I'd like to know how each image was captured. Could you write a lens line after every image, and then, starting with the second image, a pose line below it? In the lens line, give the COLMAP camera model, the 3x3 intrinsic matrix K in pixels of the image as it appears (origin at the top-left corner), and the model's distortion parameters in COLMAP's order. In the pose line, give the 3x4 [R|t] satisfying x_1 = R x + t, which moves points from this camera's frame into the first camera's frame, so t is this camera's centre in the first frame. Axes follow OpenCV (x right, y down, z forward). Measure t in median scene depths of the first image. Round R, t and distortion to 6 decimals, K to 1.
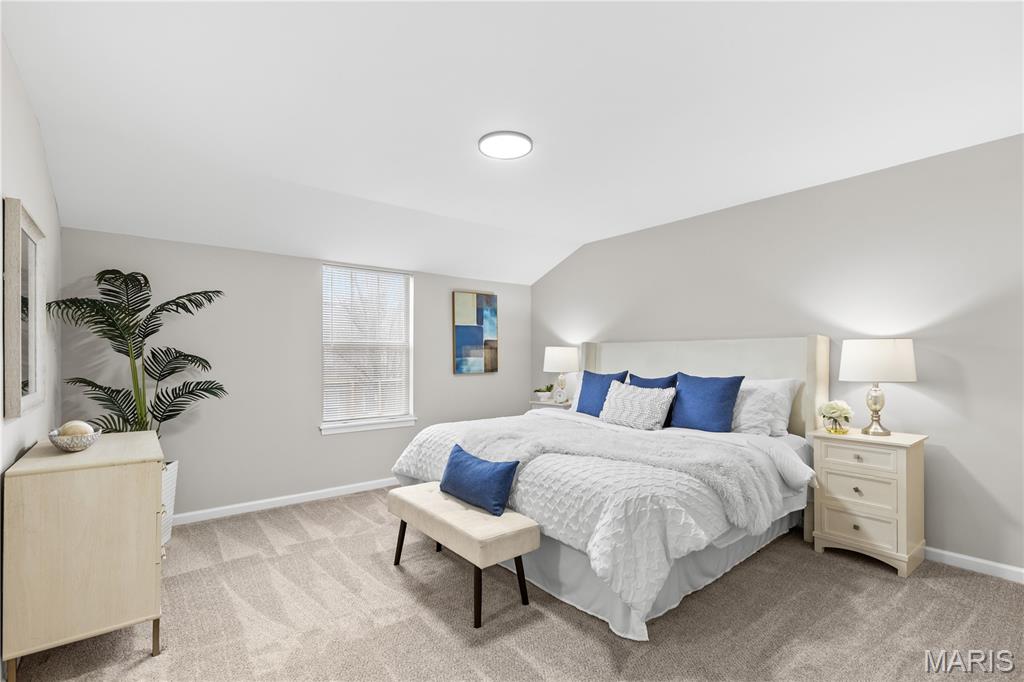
lens RADIAL K [[470.9, 0, 527.6], [0, 470.9, 355.6], [0, 0, 1]] dist [0.003345, -0.000918]
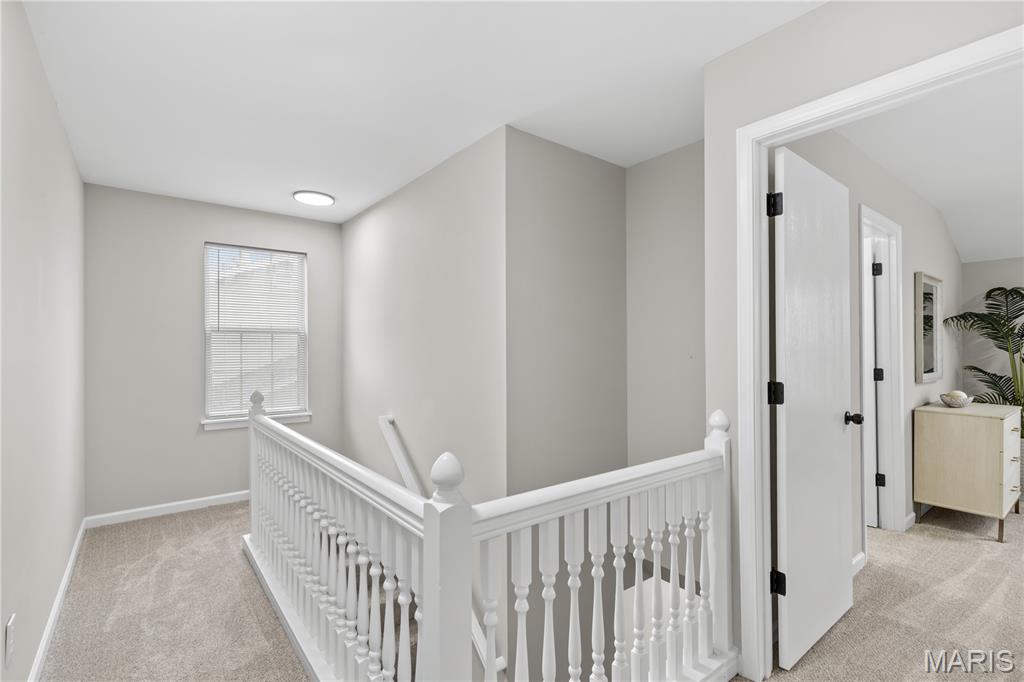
lens RADIAL K [[470.9, 0, 509.8], [0, 470.9, 343.3], [0, 0, 1]] dist [0.003345, -0.000918]
pose [[-0.038616, -0.013559, -0.999162, 0.502606], [-0.001753, 0.999907, -0.013501, -0.001488], [0.999253, 0.001230, -0.038636, -0.334967]]
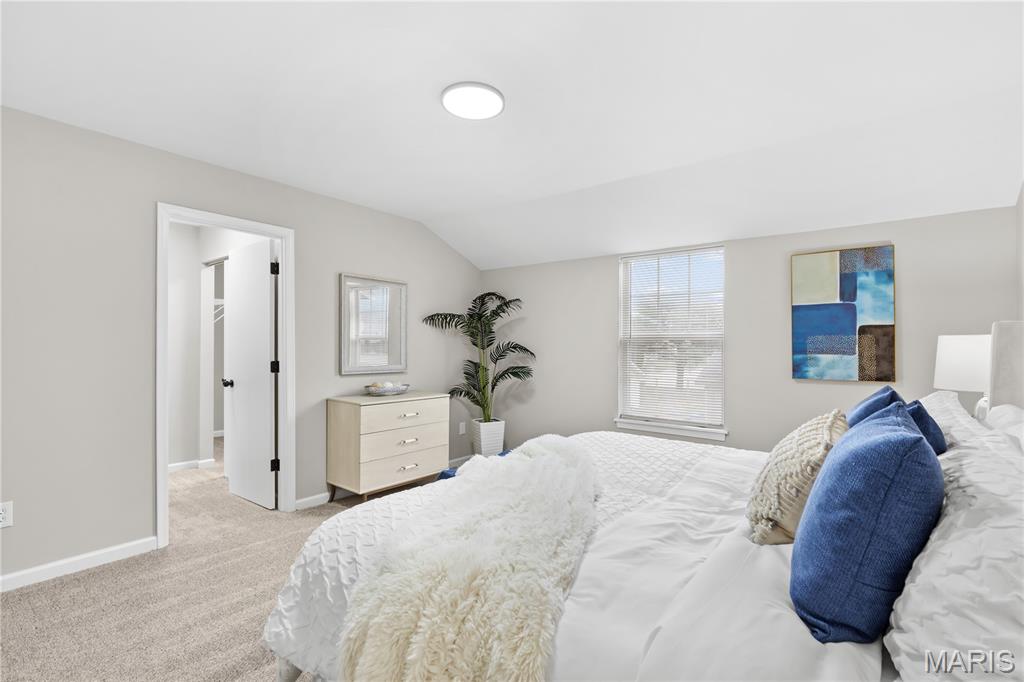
lens RADIAL K [[470.9, 0, 512.2], [0, 470.9, 344.1], [0, 0, 1]] dist [0.003345, -0.000918]
pose [[0.213474, -0.002901, -0.976944, 0.620763], [-0.015315, 0.999863, -0.006316, 0.001177], [0.976829, 0.016311, 0.213400, 0.702948]]
